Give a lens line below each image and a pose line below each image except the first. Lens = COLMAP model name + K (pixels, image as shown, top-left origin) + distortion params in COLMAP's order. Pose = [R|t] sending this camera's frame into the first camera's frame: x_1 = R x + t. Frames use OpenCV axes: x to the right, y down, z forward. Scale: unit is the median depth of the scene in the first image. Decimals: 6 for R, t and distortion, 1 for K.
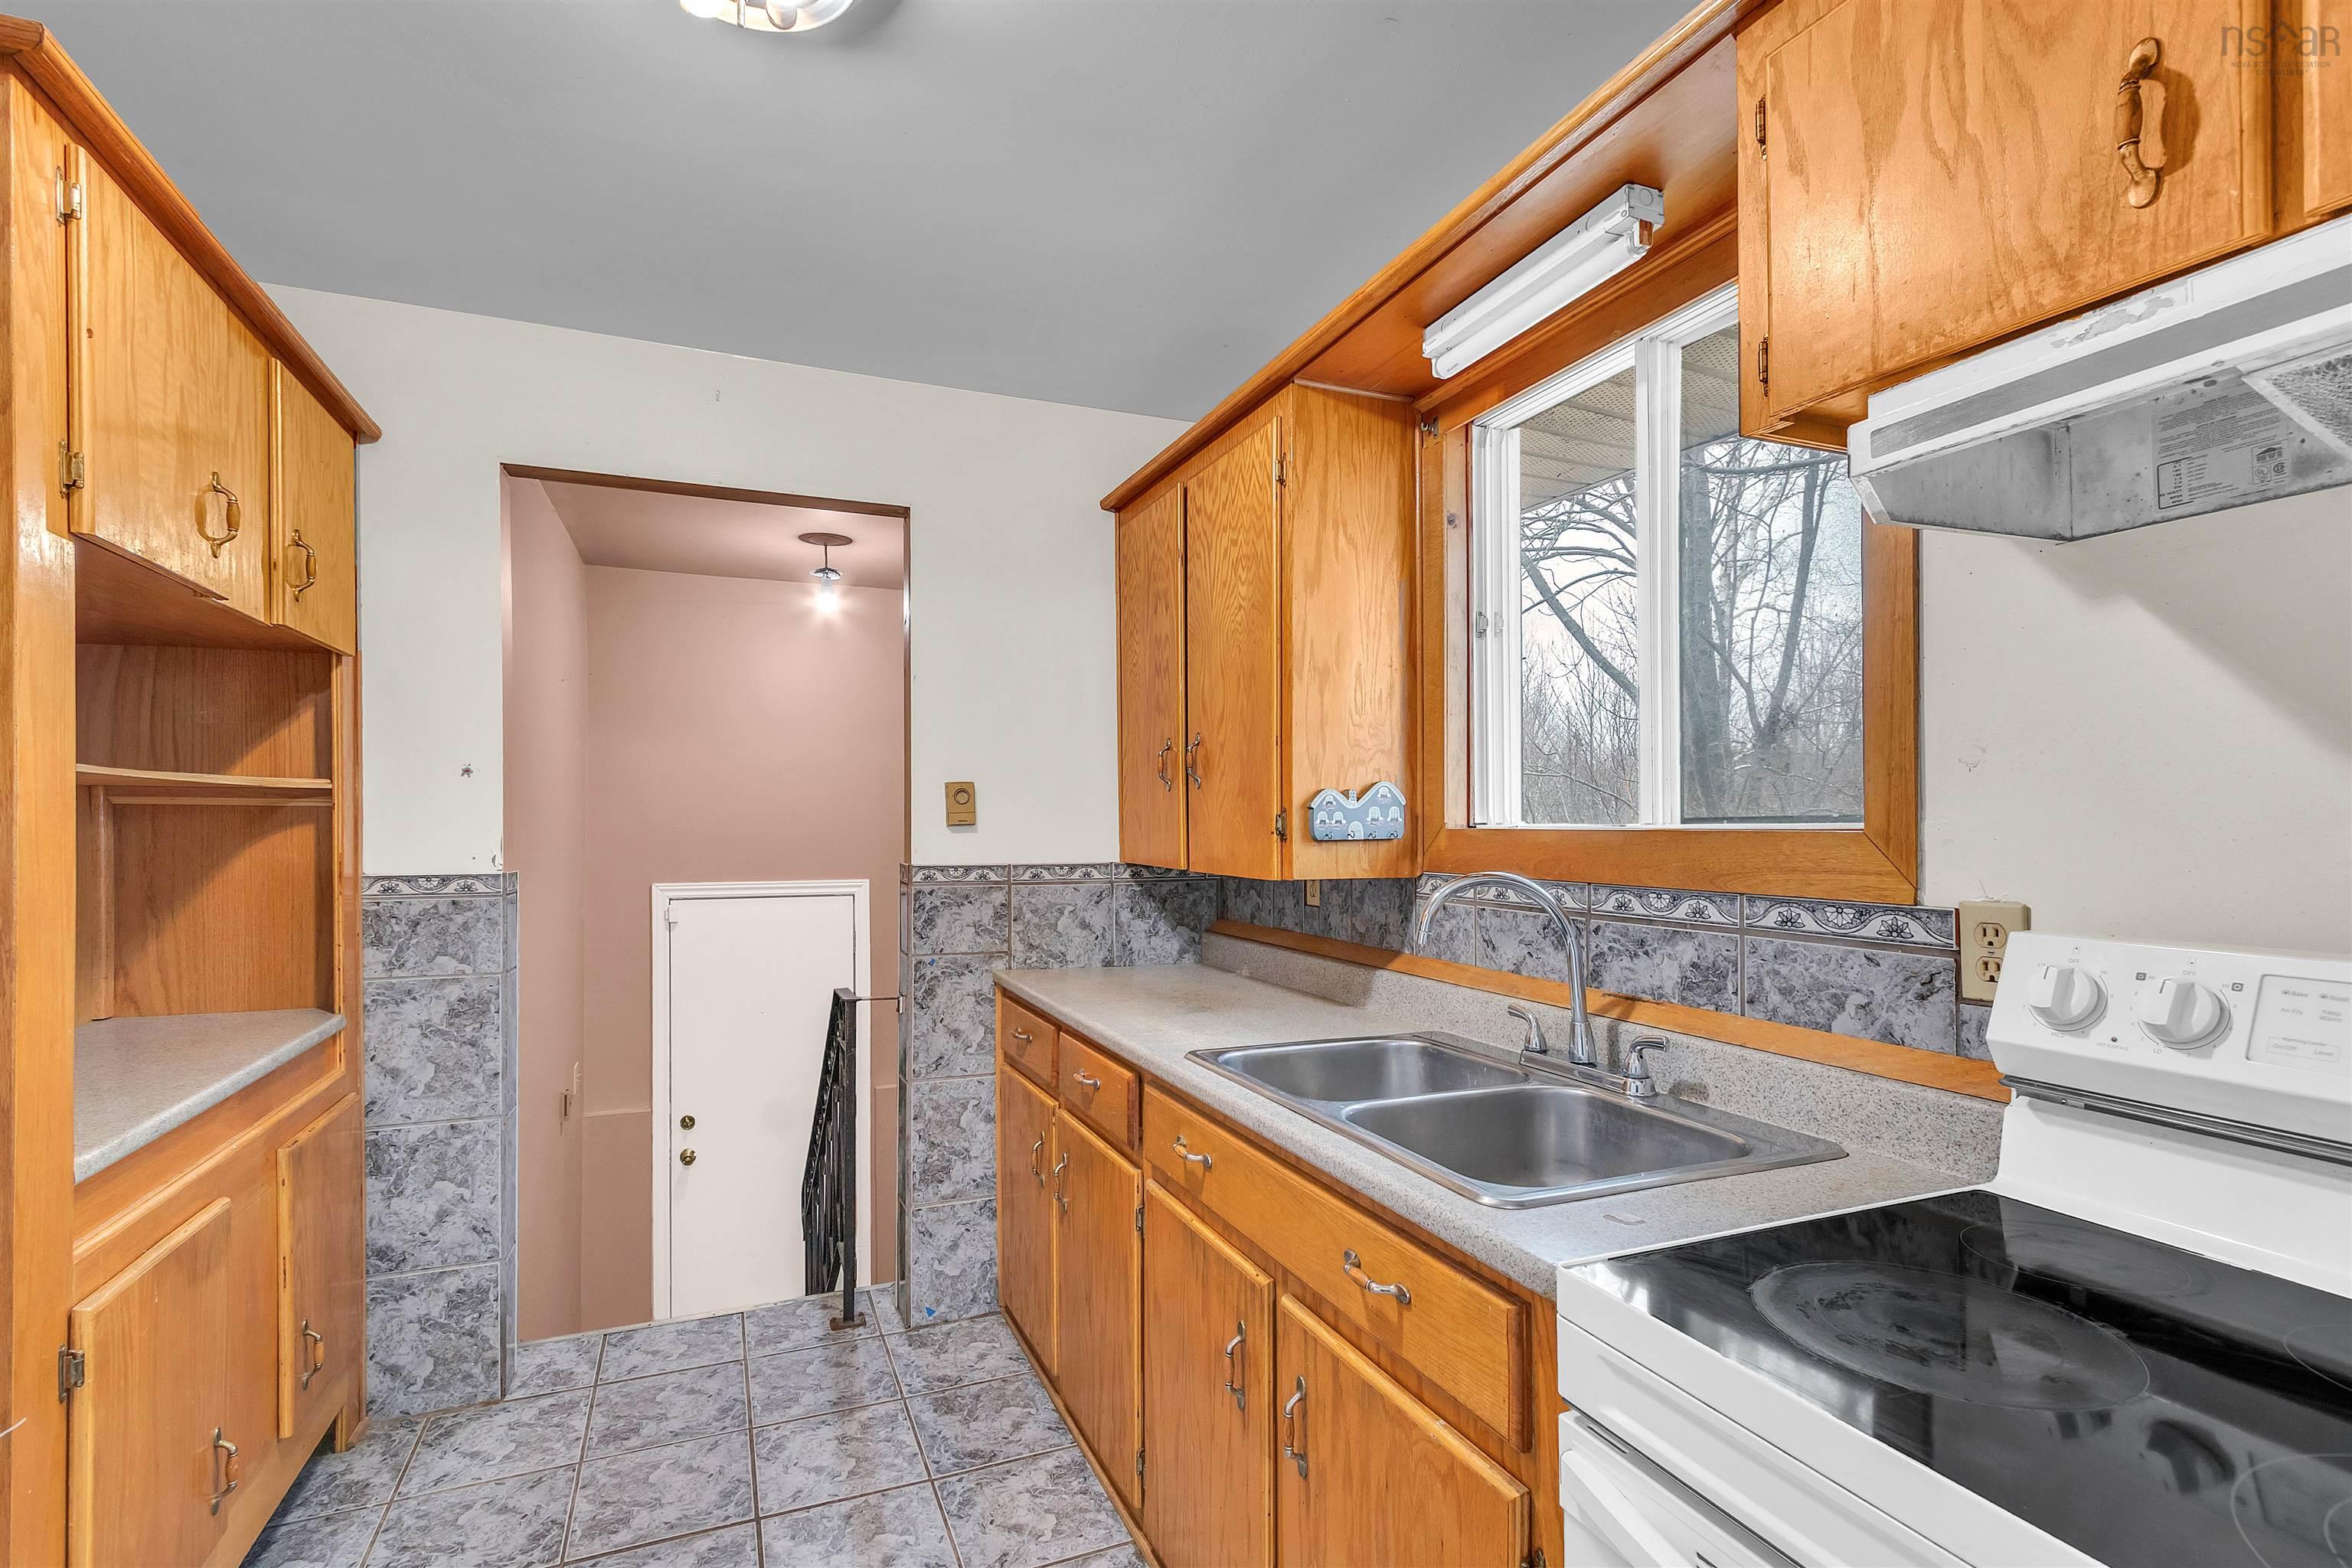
lens RADIAL K [[1107.2, 0, 1199.4], [0, 1107.2, 810.9], [0, 0, 1]] dist [0.005507, -0.000245]
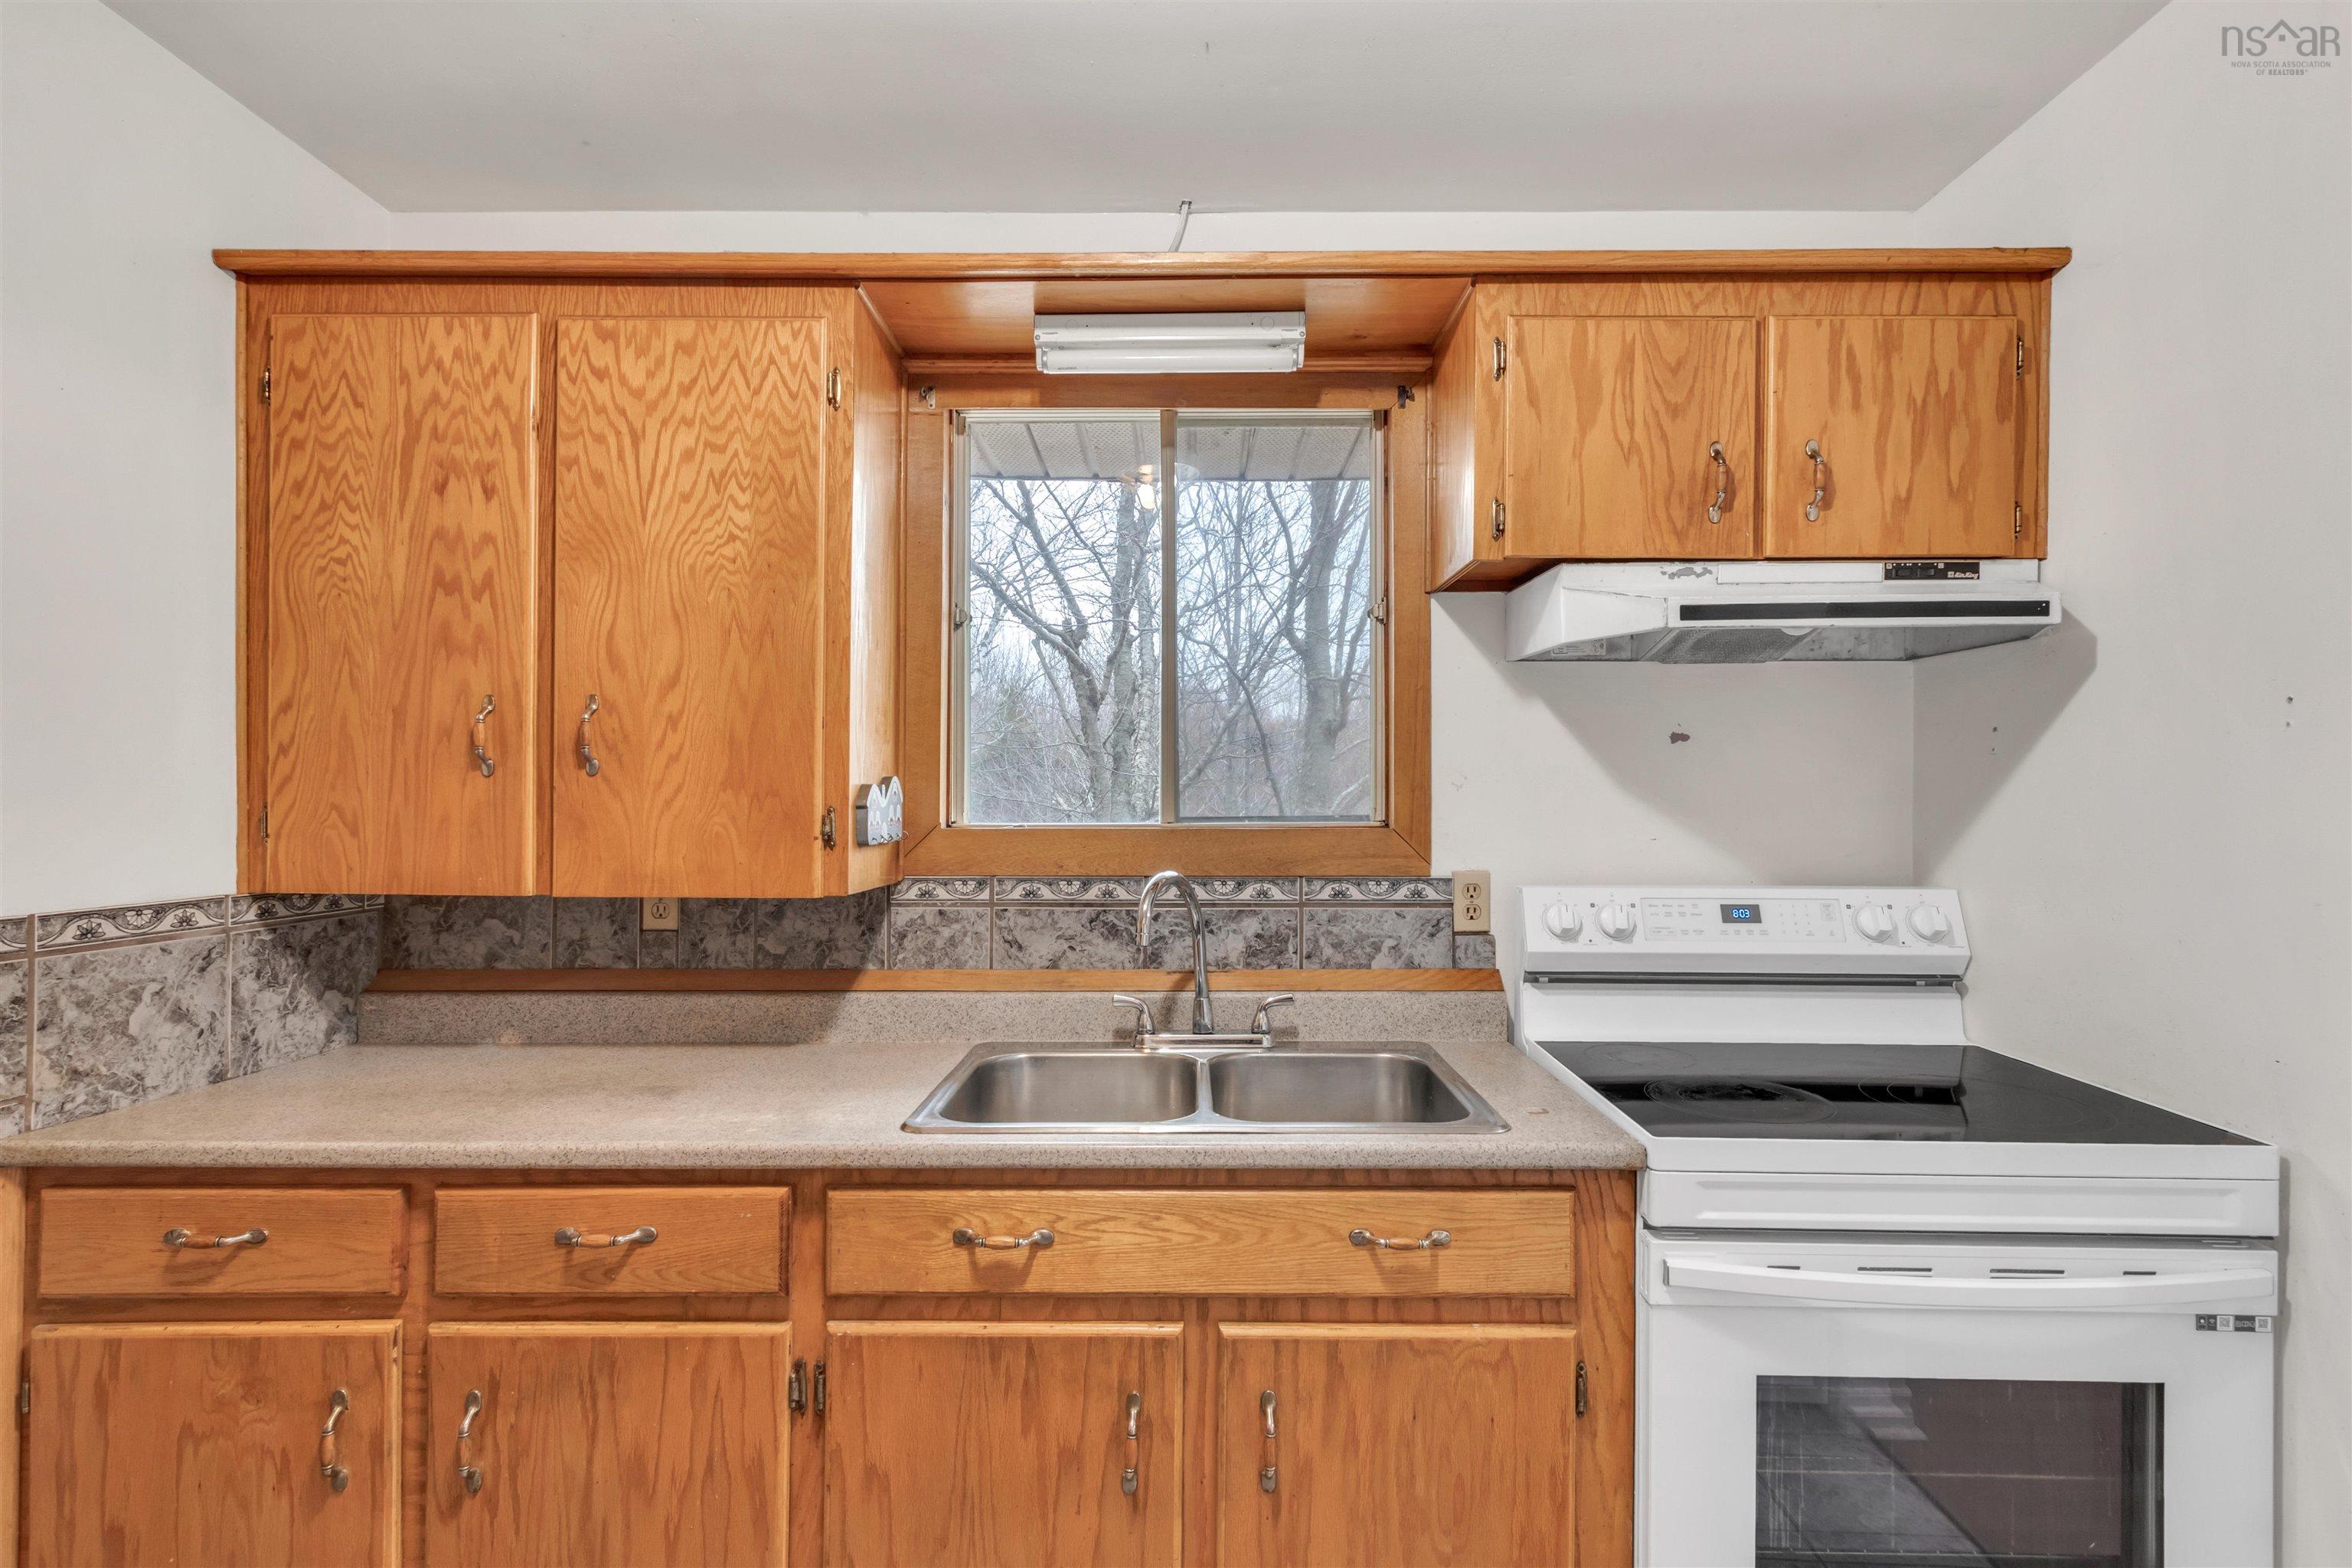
lens RADIAL K [[1107.2, 0, 1153.7], [0, 1107.2, 786.2], [0, 0, 1]] dist [0.005507, -0.000245]
pose [[0.385757, 0.014754, 0.922483, -0.733671], [-0.011622, 0.999870, -0.011132, -0.014506], [-0.922527, -0.006427, 0.385878, 0.603731]]
